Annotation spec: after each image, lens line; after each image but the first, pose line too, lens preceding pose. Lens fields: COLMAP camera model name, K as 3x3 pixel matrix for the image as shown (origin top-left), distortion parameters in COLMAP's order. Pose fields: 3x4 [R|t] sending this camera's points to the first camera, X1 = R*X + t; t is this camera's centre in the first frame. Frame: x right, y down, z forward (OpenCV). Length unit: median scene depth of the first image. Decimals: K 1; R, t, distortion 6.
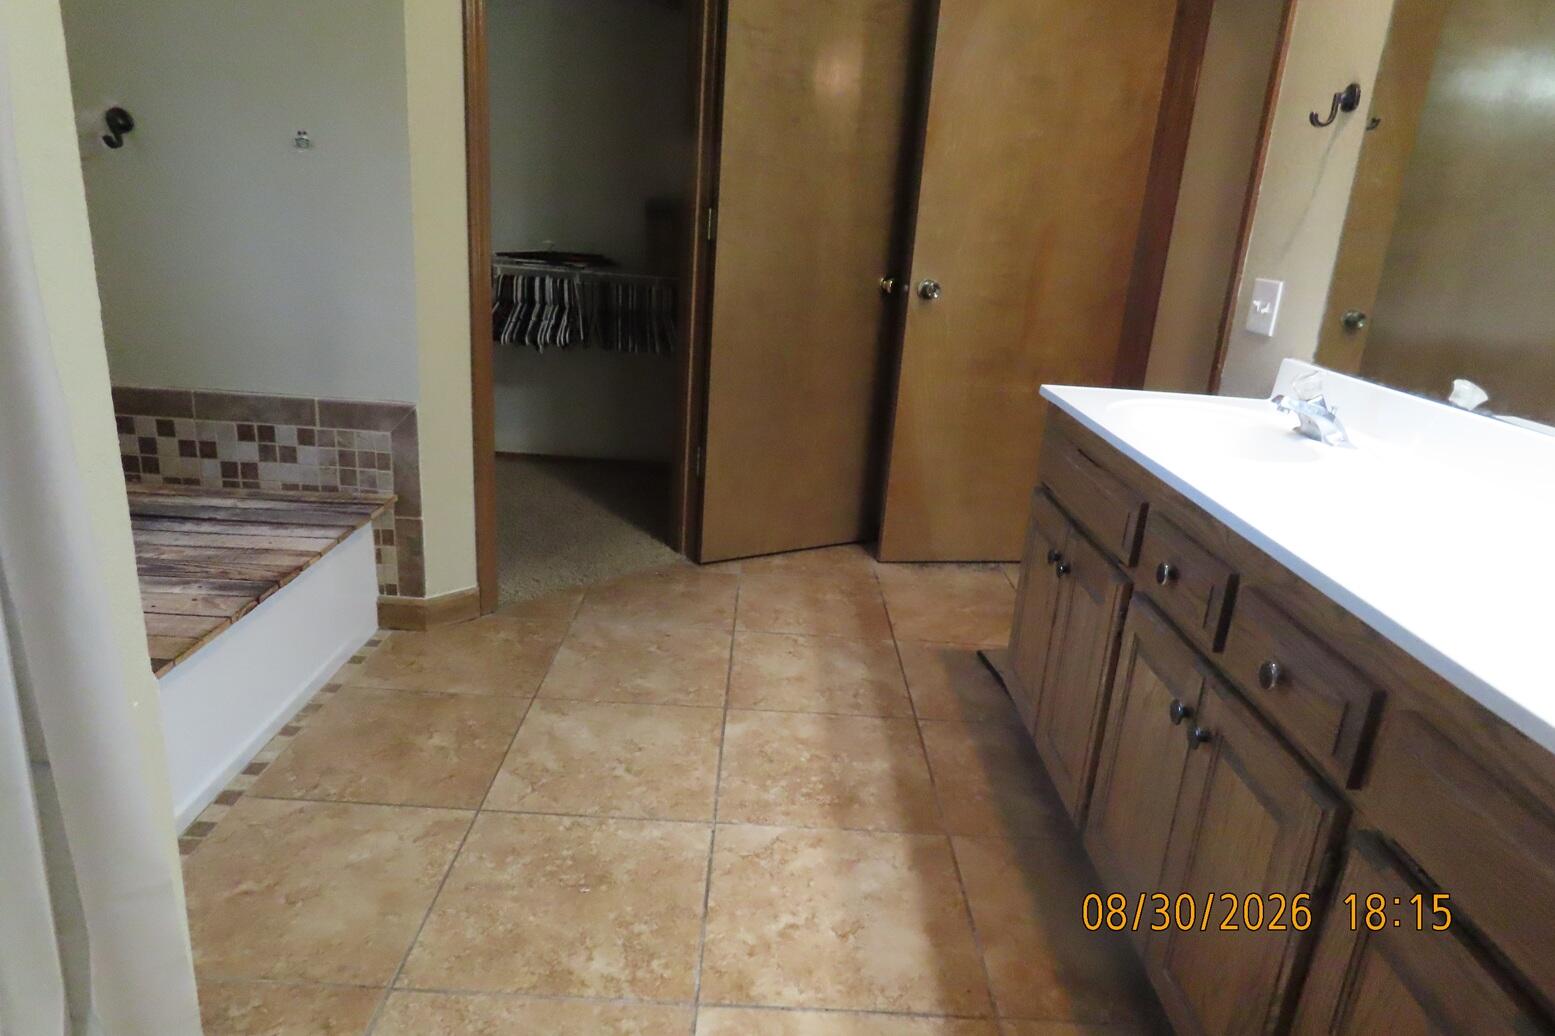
lens RADIAL K [[988.2, 0, 779.4], [0, 988.2, 520.1], [0, 0, 1]] dist [-0.010326, -0.000223]
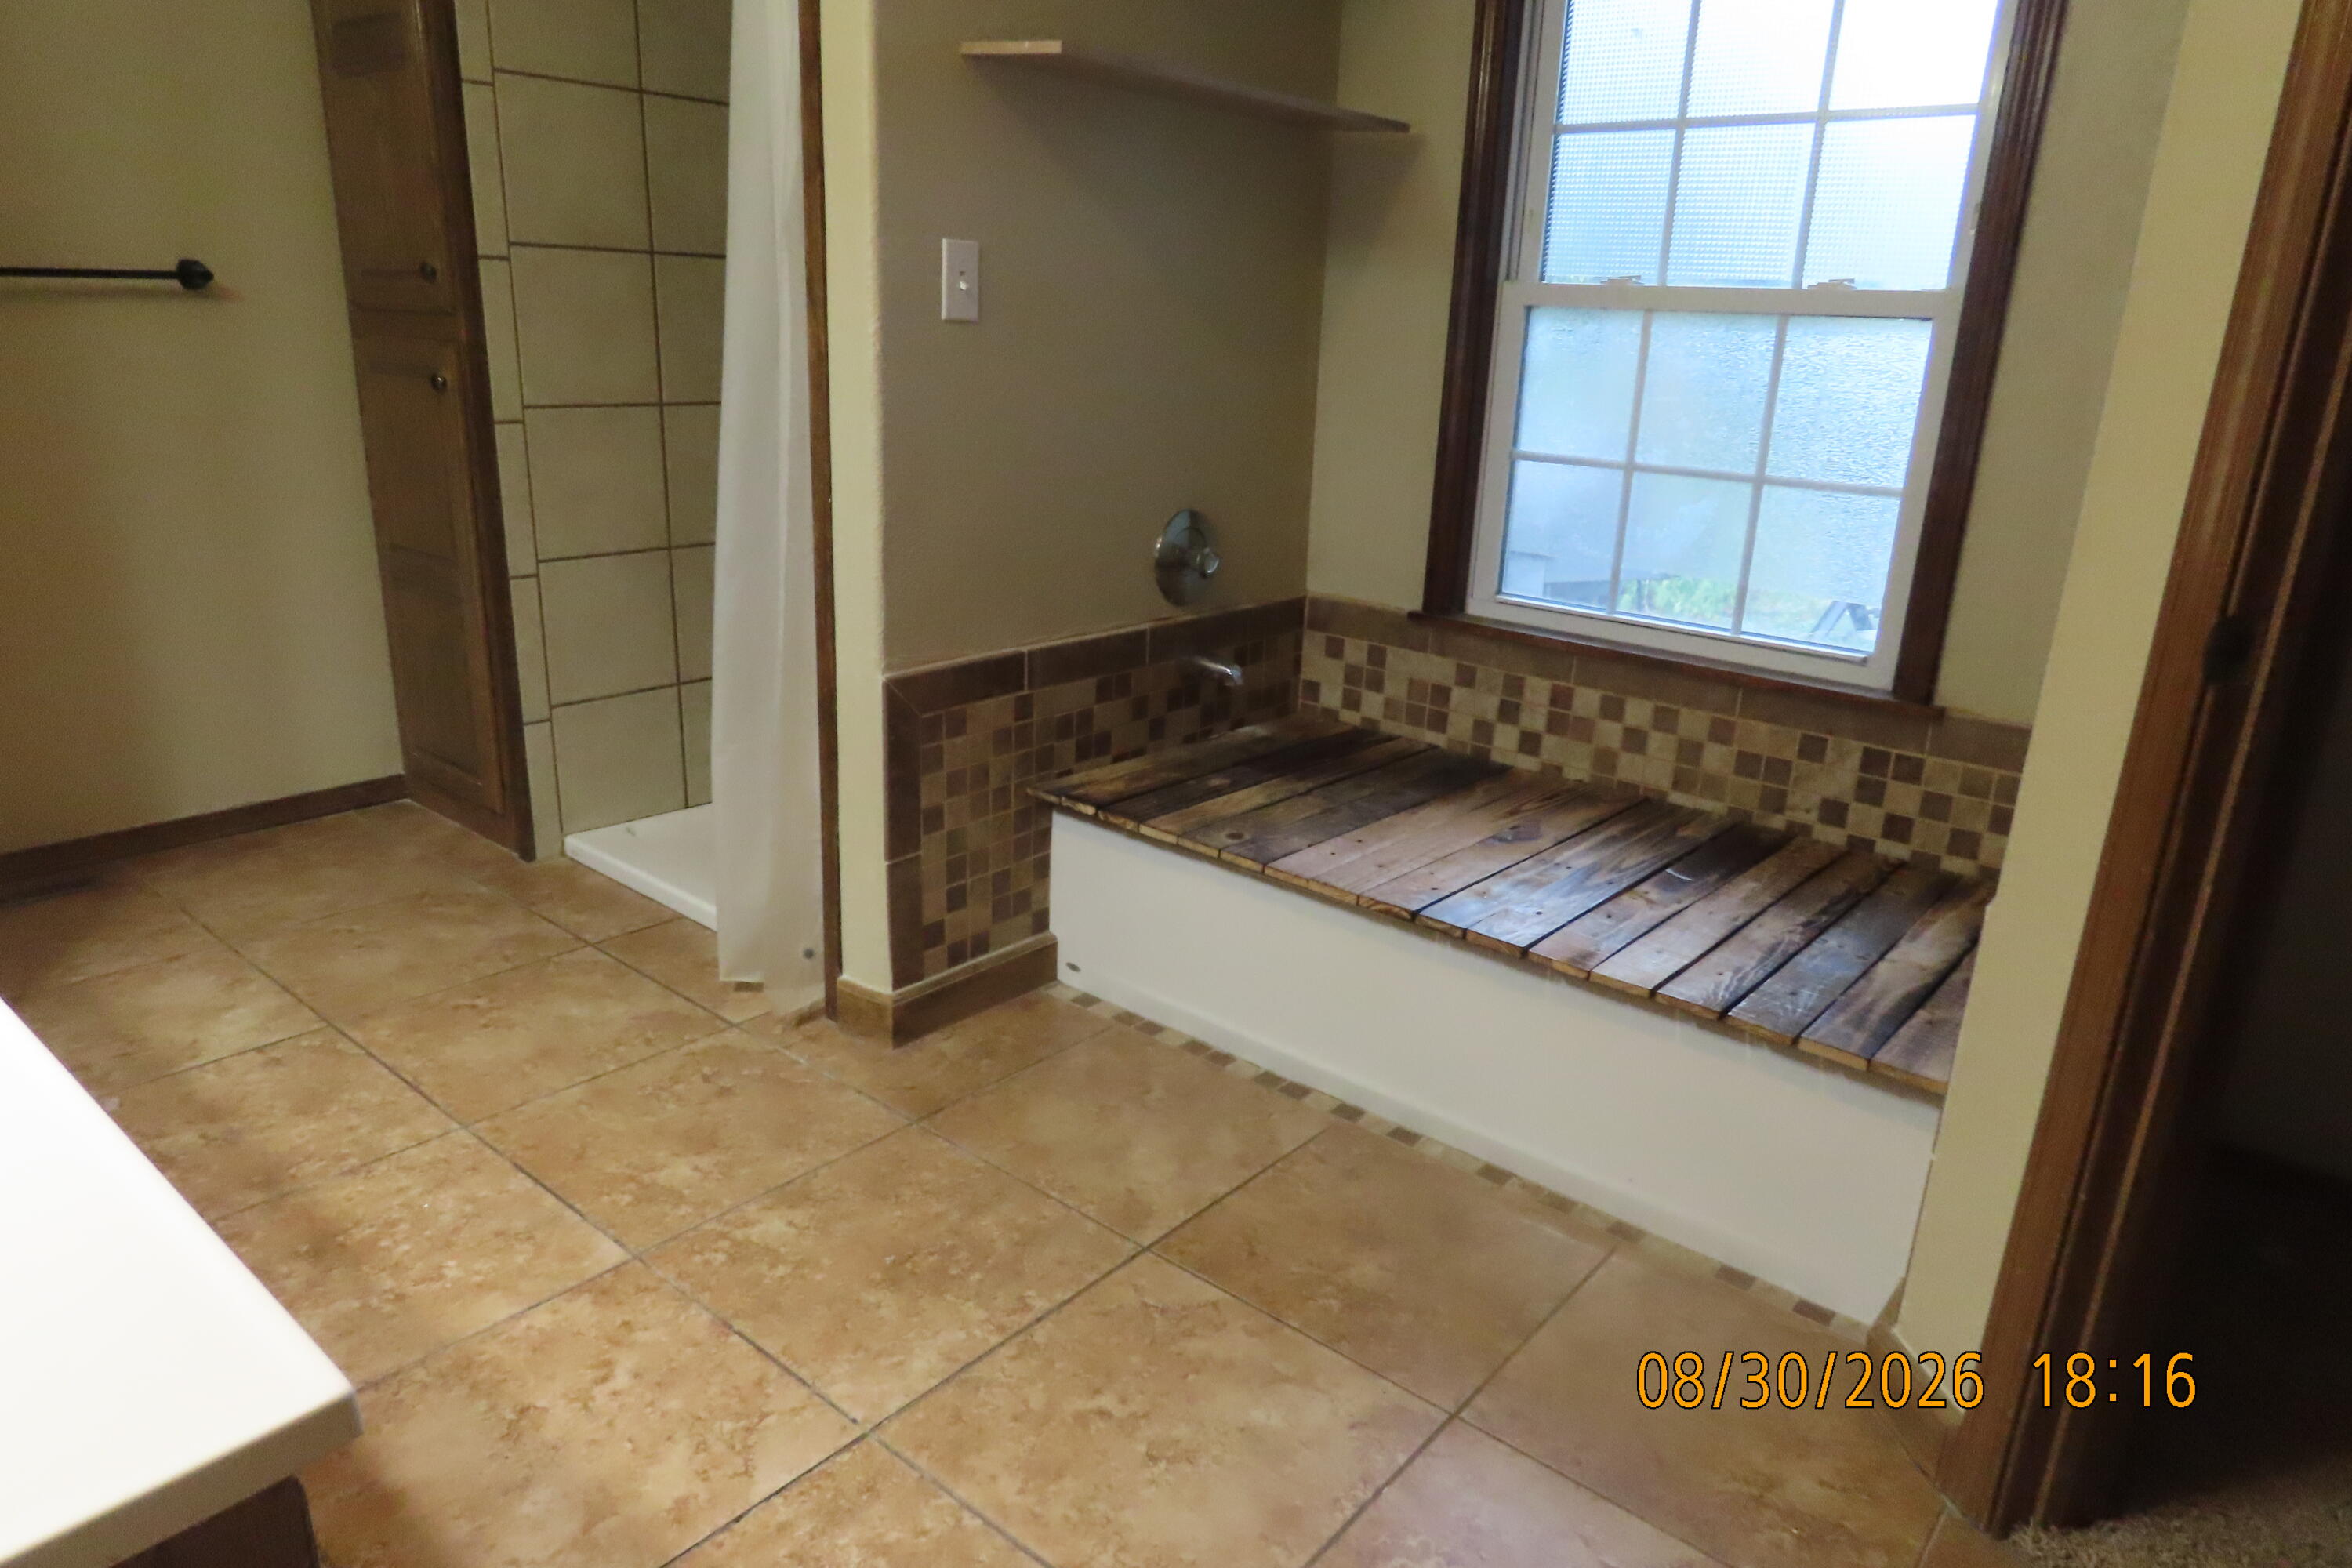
lens RADIAL K [[1494.7, 0, 1179.0], [0, 1494.7, 784.5], [0, 0, 1]] dist [-0.010326, -0.000223]
pose [[-0.642245, 0.136880, -0.754178, 0.430709], [-0.311462, 0.852429, 0.419948, -0.435745], [0.700366, 0.504608, -0.504835, 1.455725]]
